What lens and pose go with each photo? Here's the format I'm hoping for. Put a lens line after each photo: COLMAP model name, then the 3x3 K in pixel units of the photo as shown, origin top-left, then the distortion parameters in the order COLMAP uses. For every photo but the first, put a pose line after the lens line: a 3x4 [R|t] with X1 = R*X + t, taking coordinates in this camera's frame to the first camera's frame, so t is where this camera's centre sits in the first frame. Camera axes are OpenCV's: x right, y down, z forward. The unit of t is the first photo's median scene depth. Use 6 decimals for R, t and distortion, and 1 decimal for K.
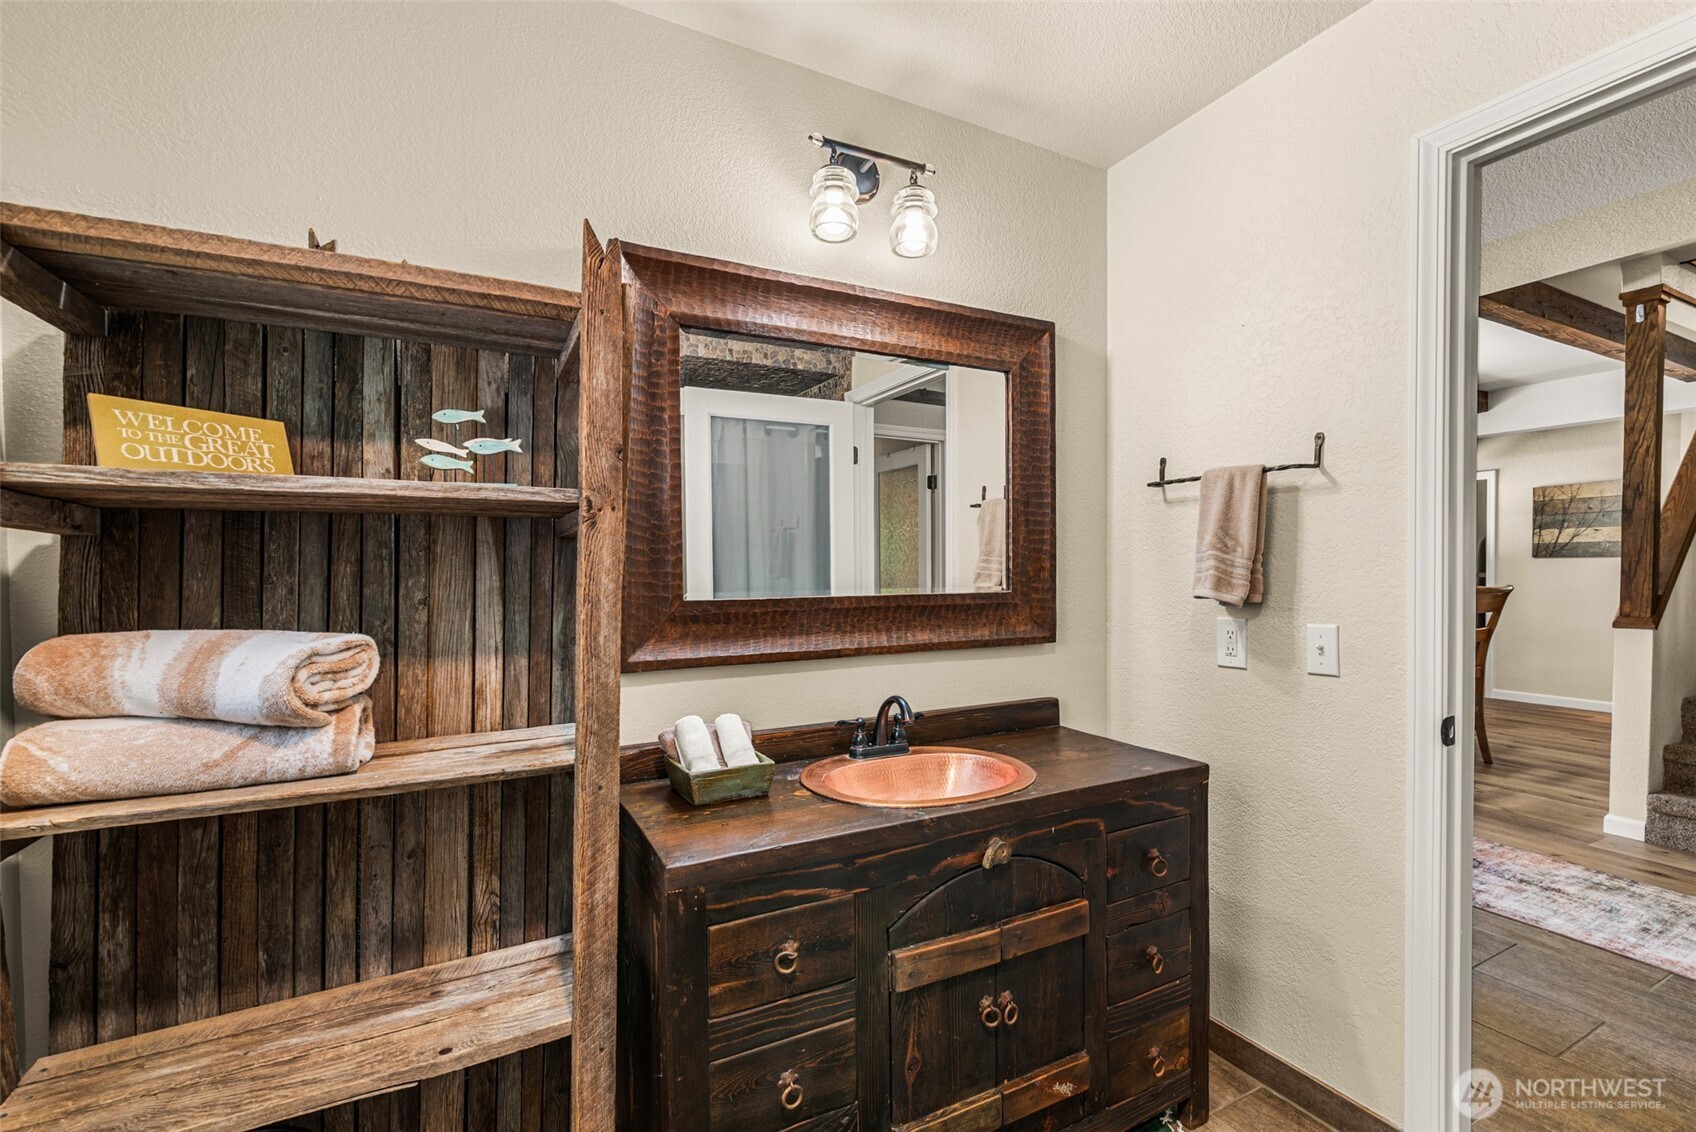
lens RADIAL K [[745.8, 0, 841.8], [0, 745.8, 582.1], [0, 0, 1]] dist [-0.000748, 0.000025]
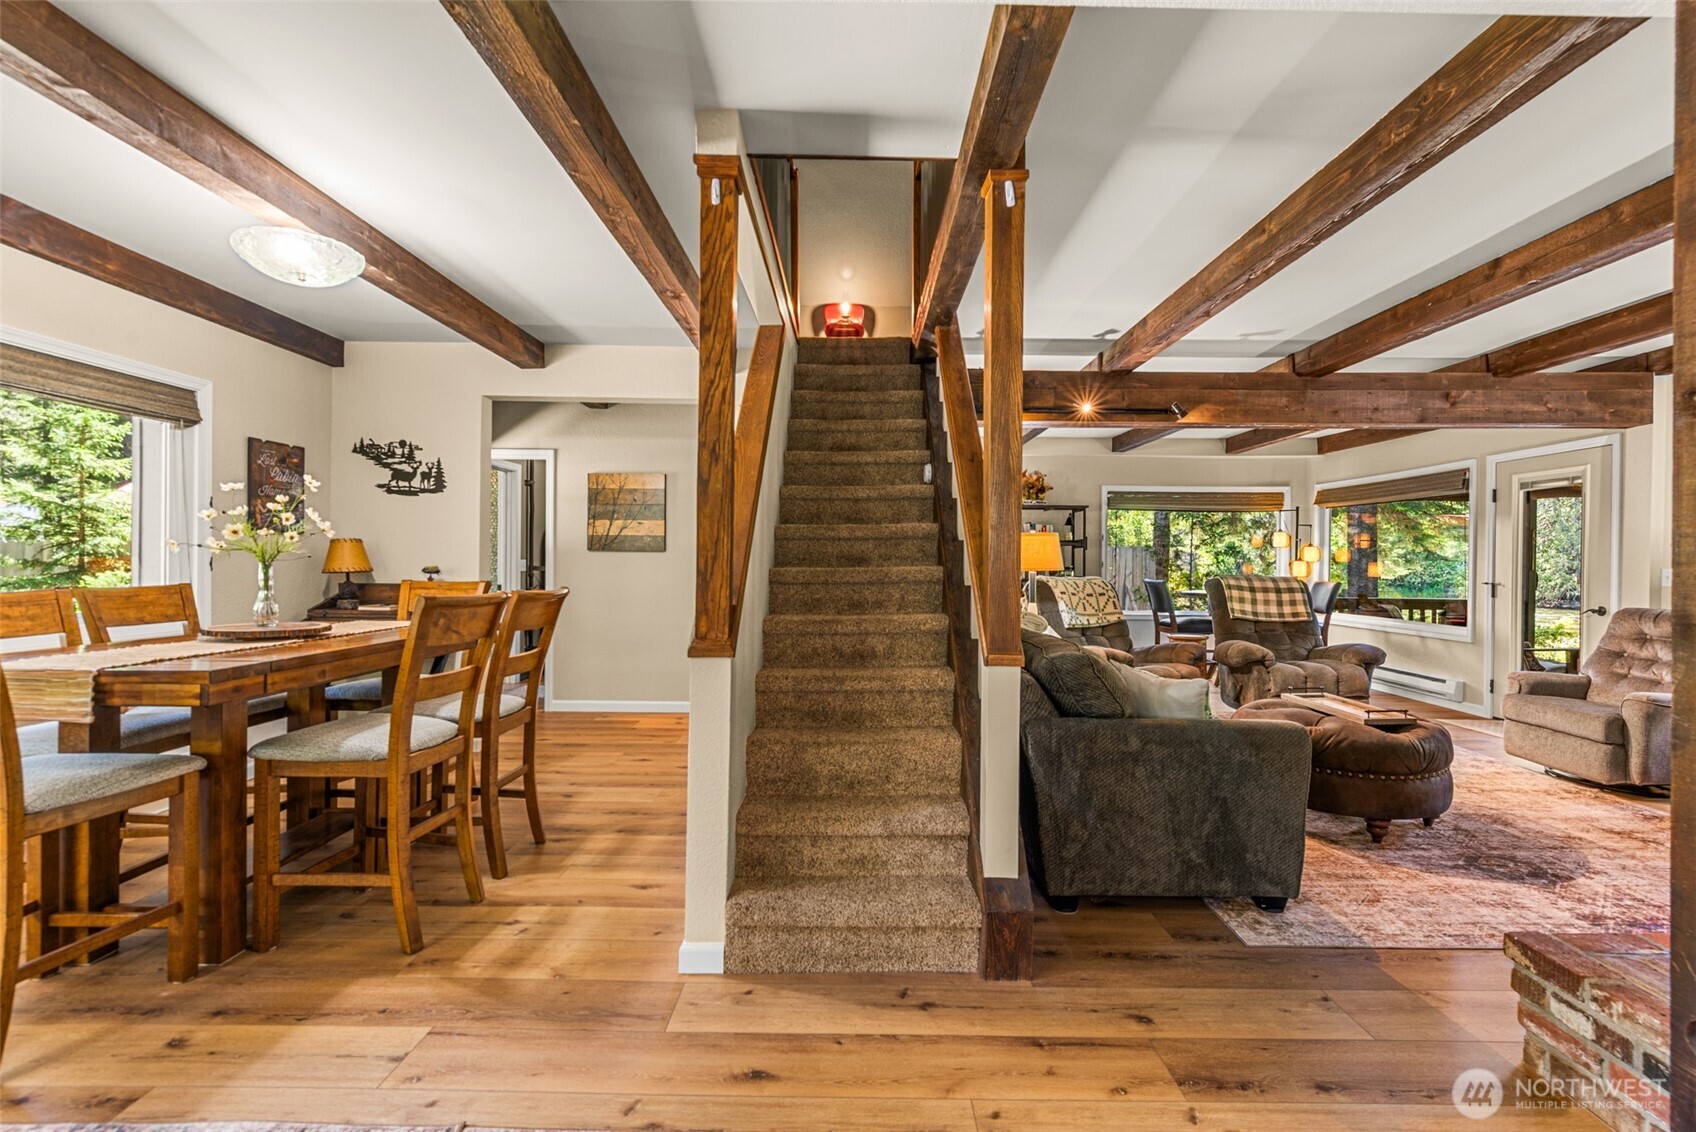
lens RADIAL K [[745.8, 0, 859.9], [0, 745.8, 566.3], [0, 0, 1]] dist [-0.000748, 0.000025]
pose [[0.452607, 0.003239, 0.891704, 0.515213], [0.003903, 0.999977, -0.005613, -0.014953], [-0.891702, 0.006021, 0.452583, 0.565126]]
